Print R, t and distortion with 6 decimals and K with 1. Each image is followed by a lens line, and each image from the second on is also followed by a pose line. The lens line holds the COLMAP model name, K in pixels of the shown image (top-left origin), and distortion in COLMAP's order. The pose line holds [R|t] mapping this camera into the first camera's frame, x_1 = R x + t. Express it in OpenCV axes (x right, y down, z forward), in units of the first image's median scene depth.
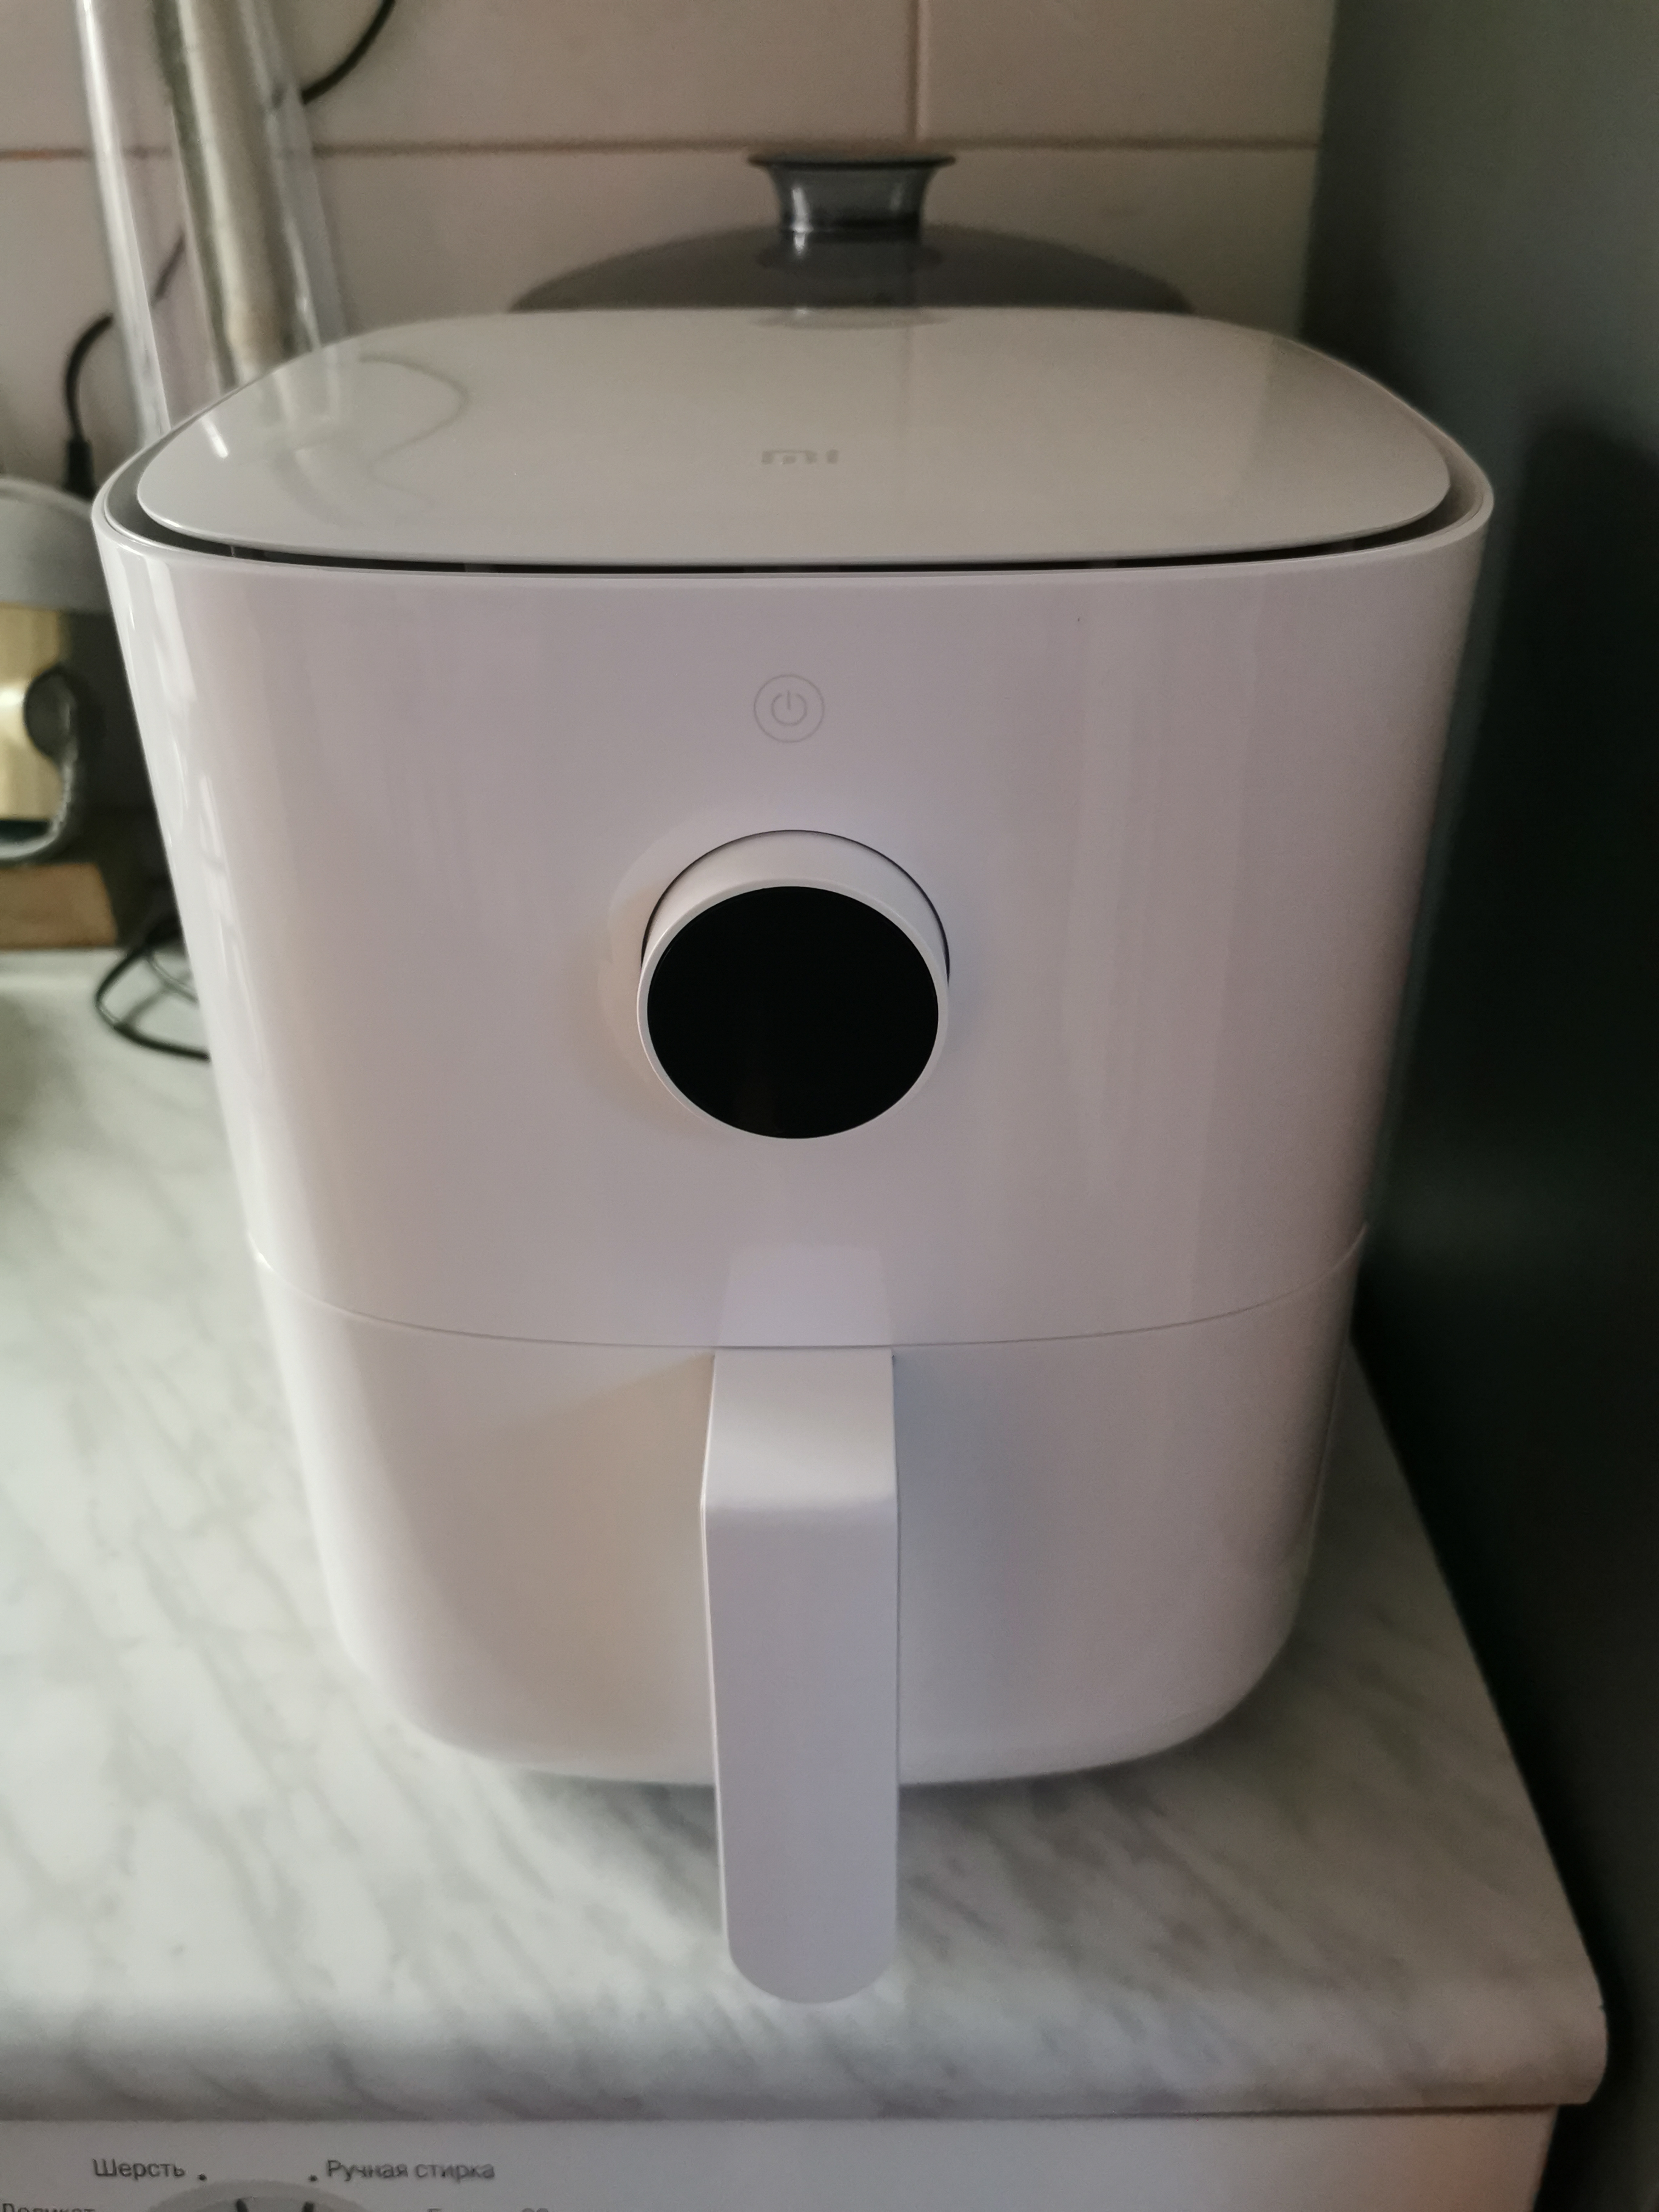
lens RADIAL K [[1933.3, 0, 822.8], [0, 1933.3, 1095.7], [0, 0, 1]] dist [0.074978, -0.069228]
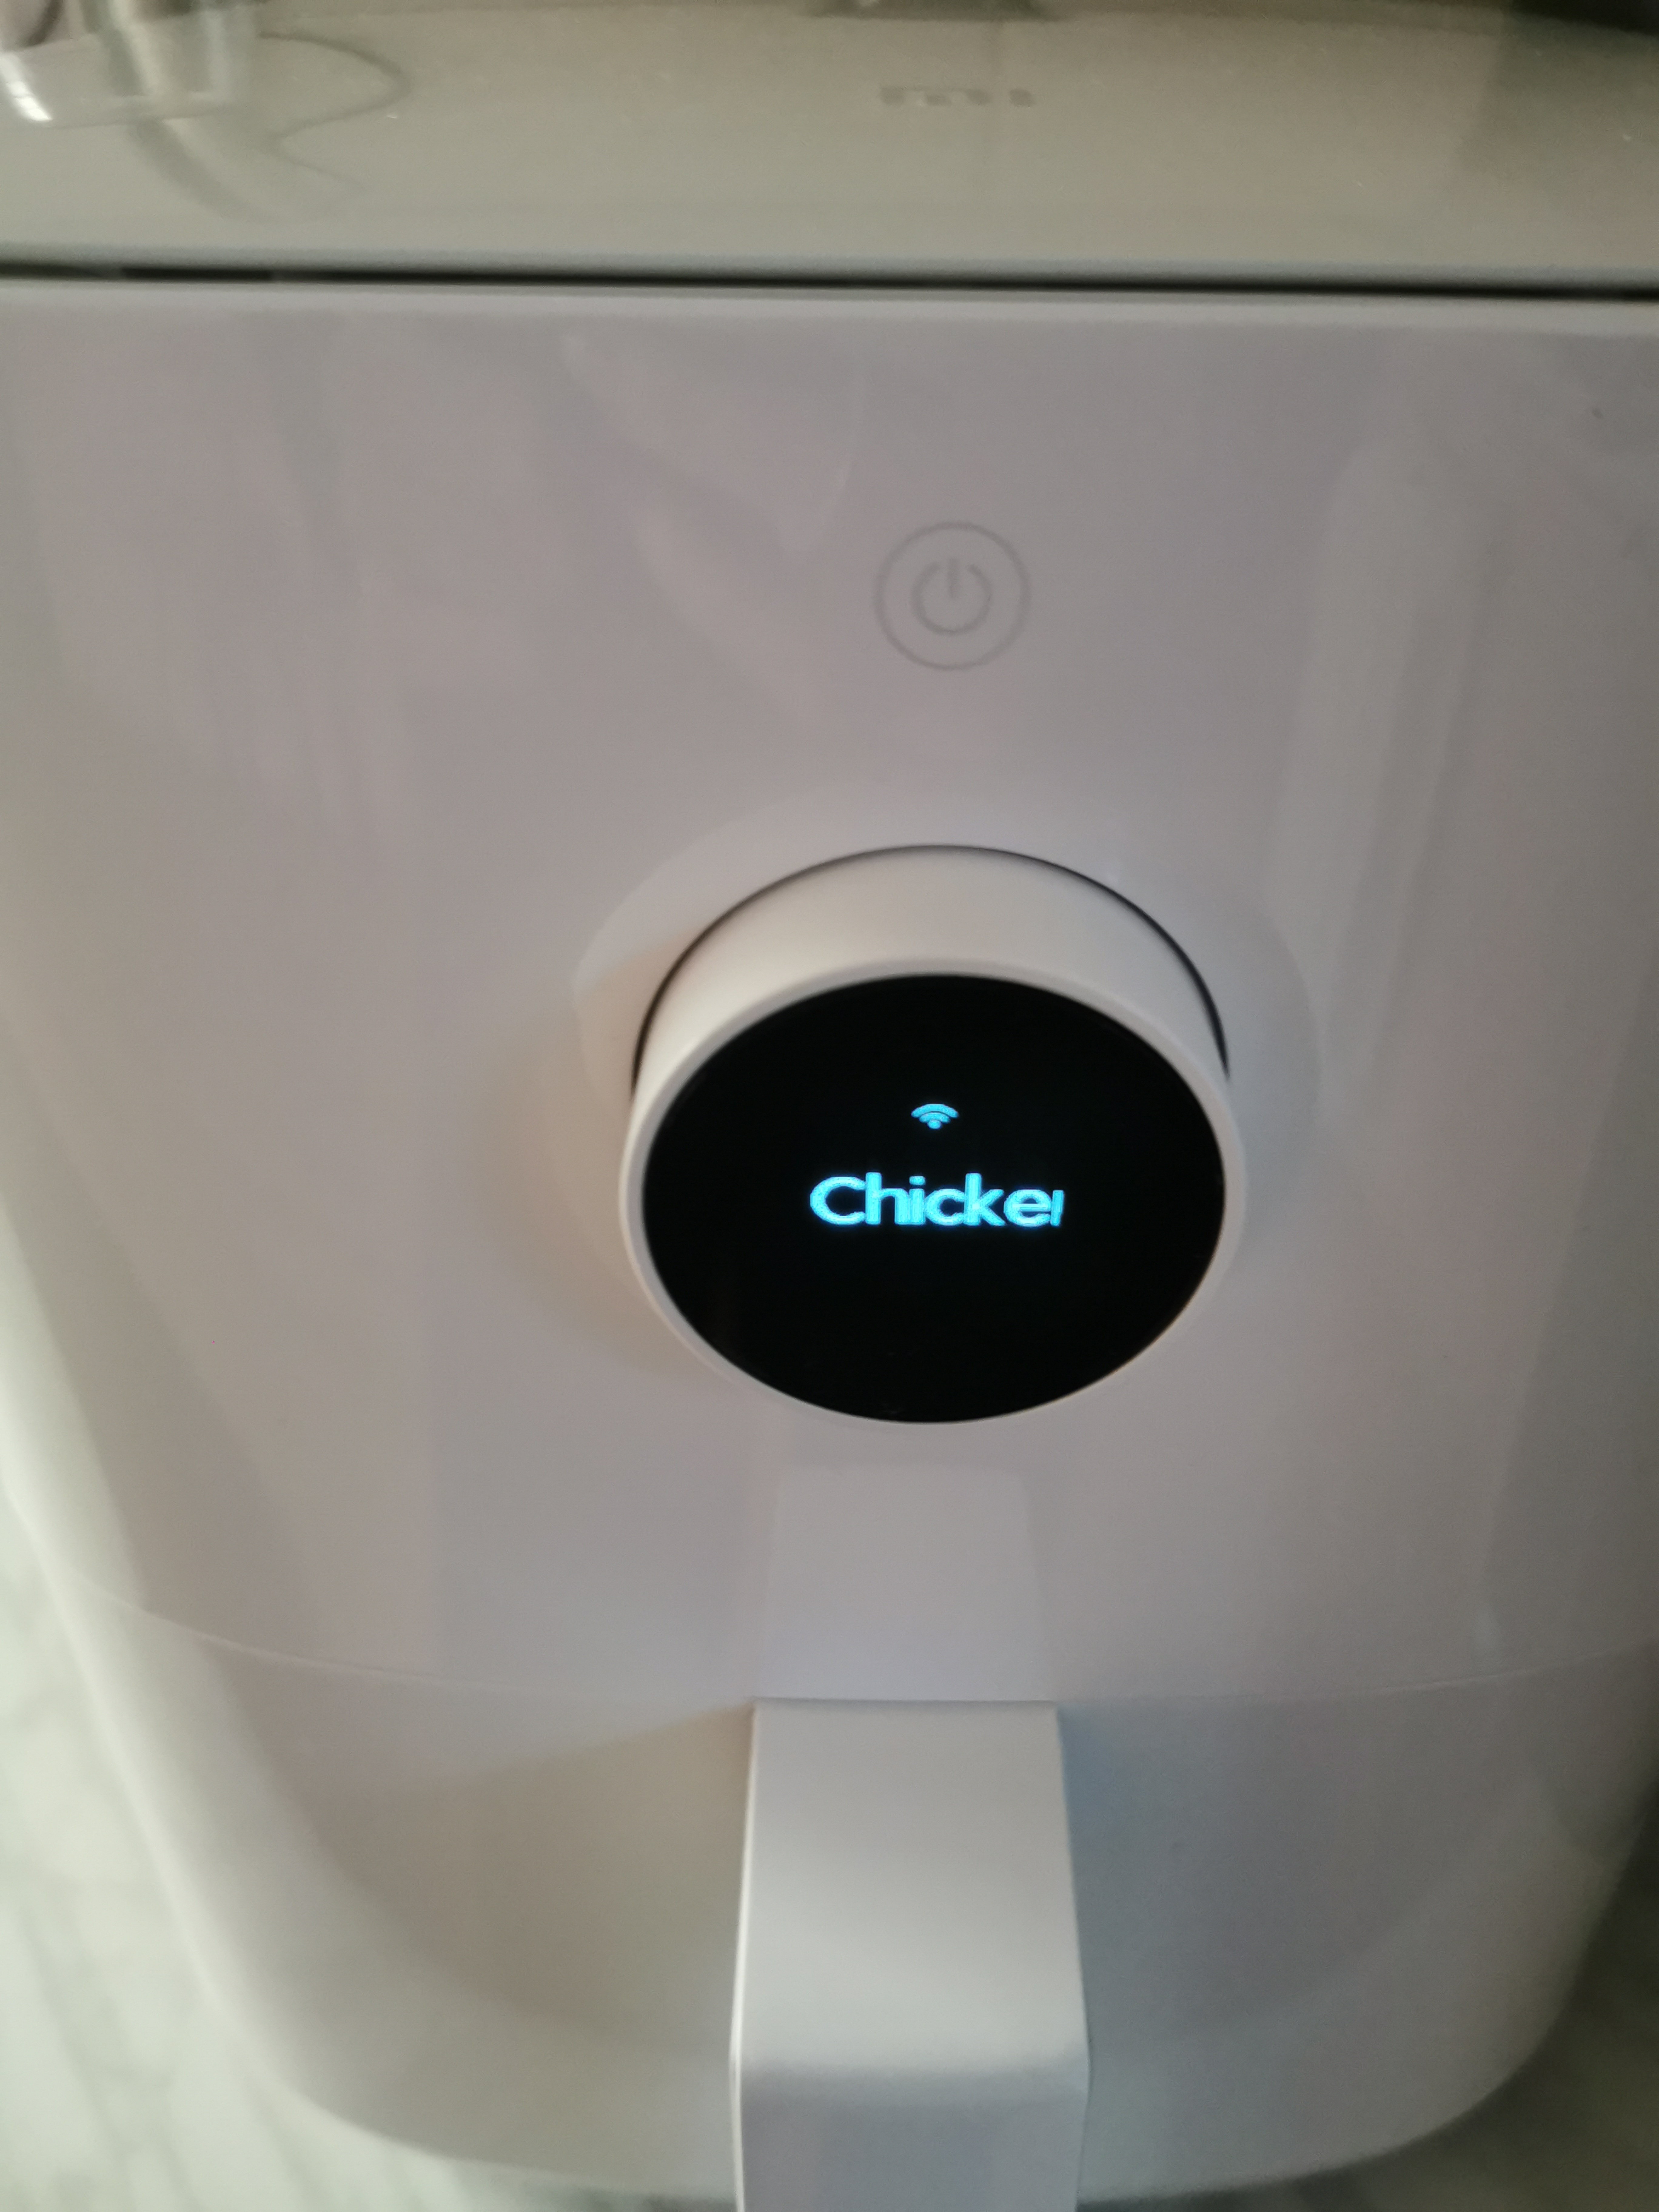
lens RADIAL K [[1933.3, 0, 828.9], [0, 1933.3, 1115.0], [0, 0, 1]] dist [0.074978, -0.069228]
pose [[0.999624, 0.022332, -0.015892, -0.032315], [-0.020699, 0.995126, 0.096418, -0.110602], [0.017968, -0.096053, 0.995214, 0.485328]]
